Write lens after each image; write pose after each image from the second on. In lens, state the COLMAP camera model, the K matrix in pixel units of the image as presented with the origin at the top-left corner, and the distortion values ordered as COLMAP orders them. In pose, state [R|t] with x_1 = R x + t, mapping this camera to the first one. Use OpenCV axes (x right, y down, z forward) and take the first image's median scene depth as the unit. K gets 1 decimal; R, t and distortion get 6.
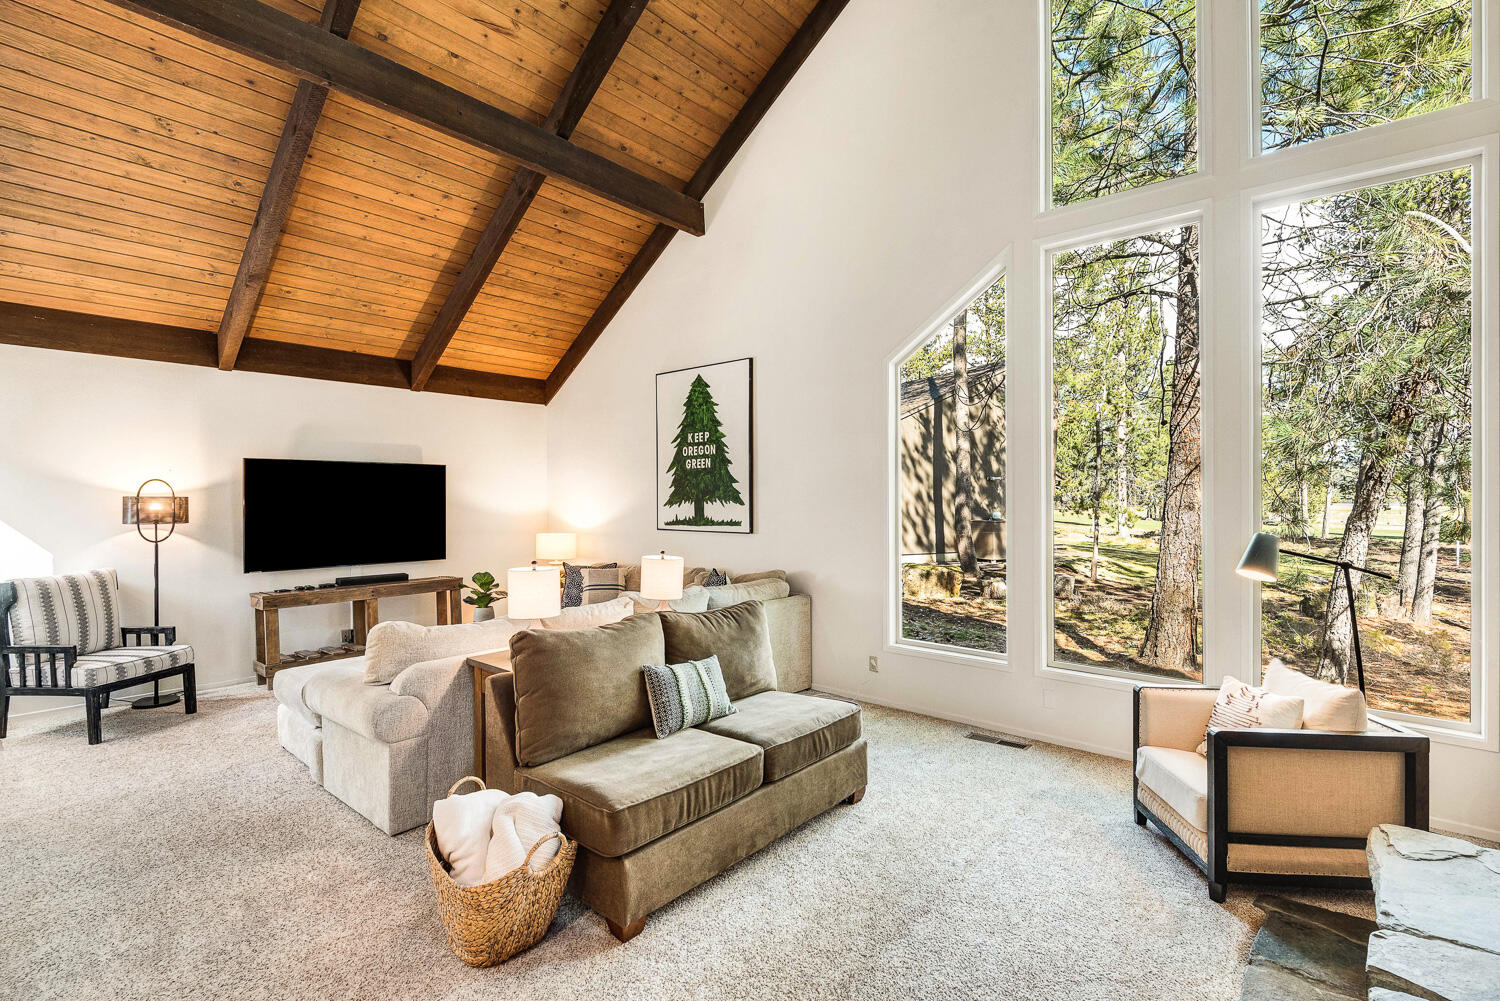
lens RADIAL K [[685.9, 0, 741.6], [0, 685.9, 488.4], [0, 0, 1]] dist [0.000740, -0.000295]
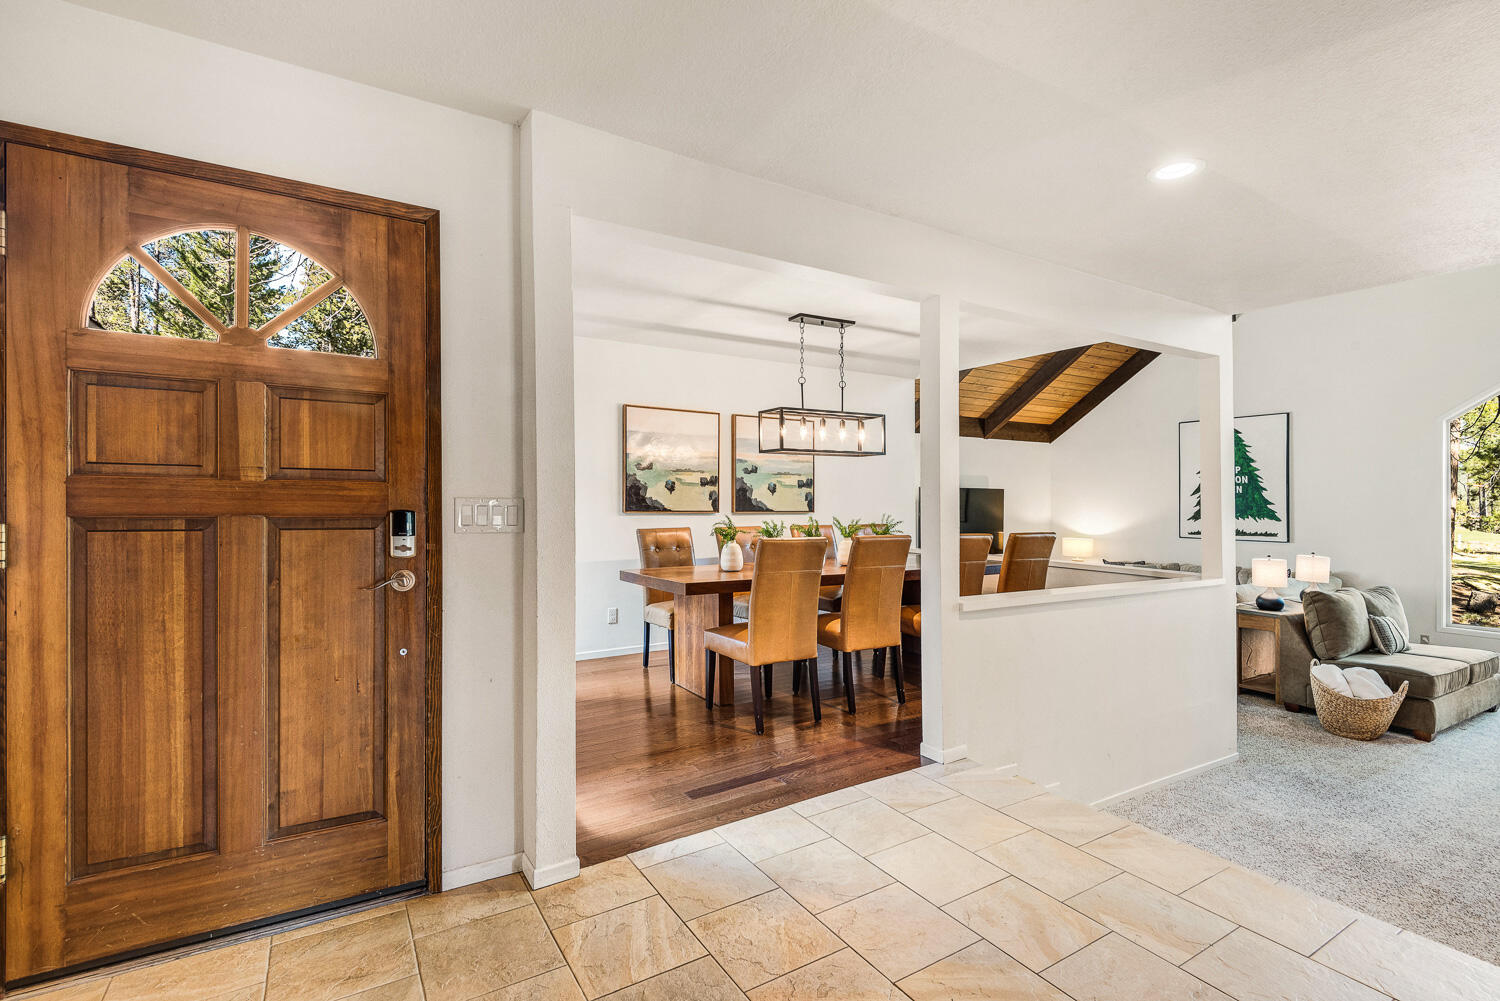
lens RADIAL K [[685.9, 0, 741.6], [0, 685.9, 488.4], [0, 0, 1]] dist [0.000740, -0.000295]
pose [[0.948377, -0.000153, -0.317145, -0.571149], [-0.002506, 0.999965, -0.007979, -0.026952], [0.317135, 0.008362, 0.948344, -0.617594]]
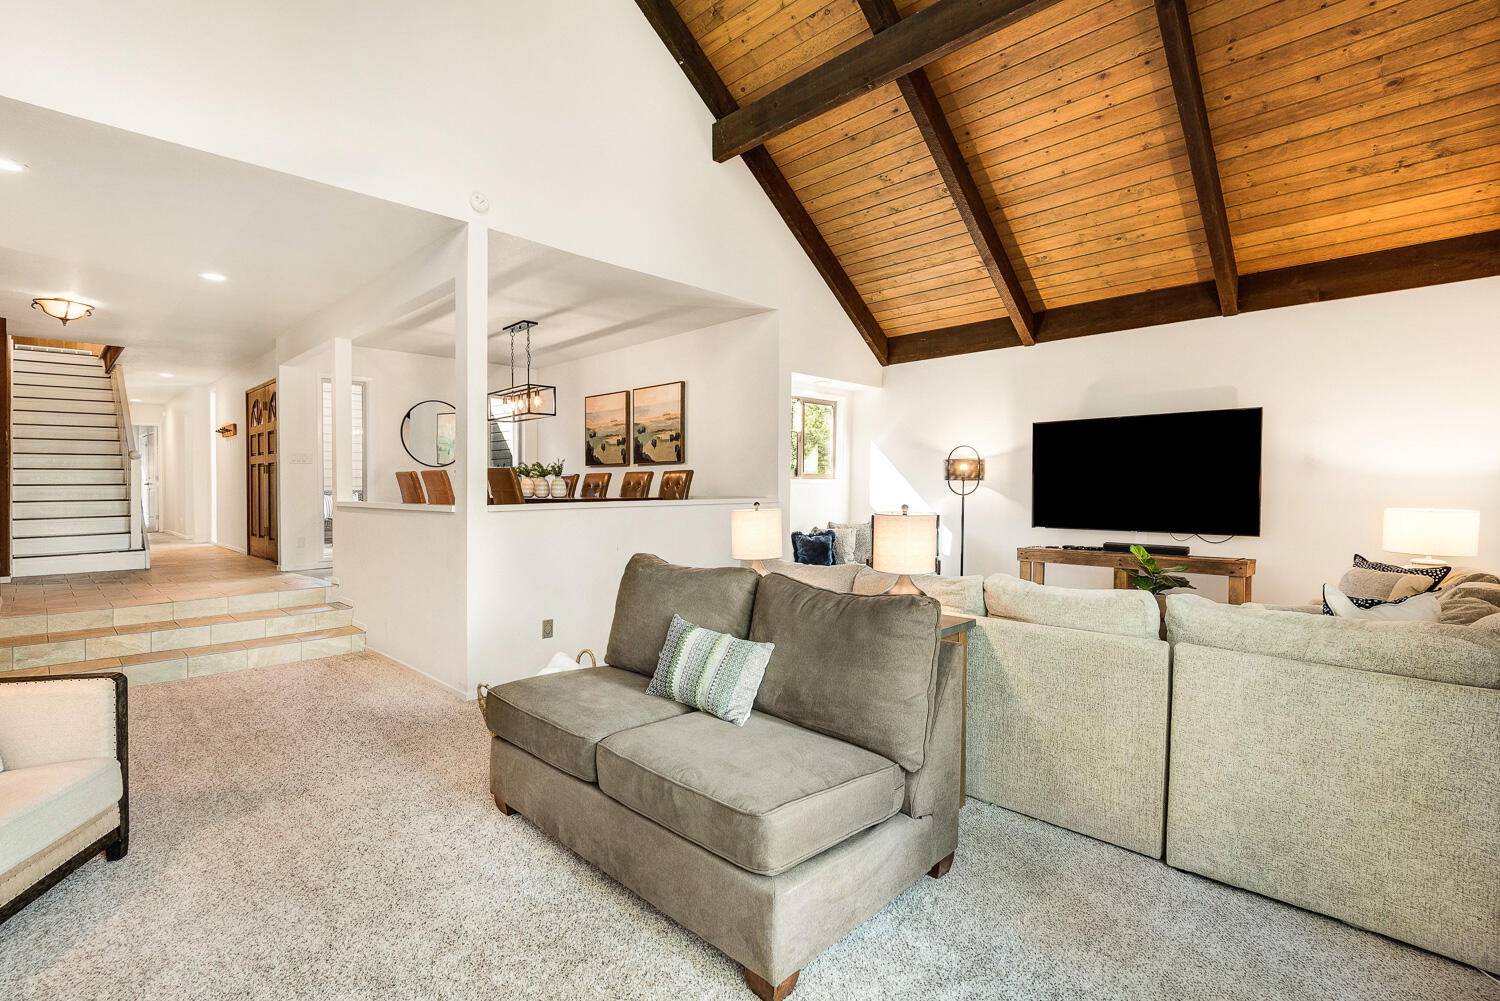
lens RADIAL K [[685.9, 0, 741.6], [0, 685.9, 488.4], [0, 0, 1]] dist [0.000740, -0.000295]
pose [[-0.061862, 0.012127, -0.998011, 0.383723], [0.023119, 0.999675, 0.010714, 0.036465], [0.997817, -0.022410, -0.062123, 0.573094]]
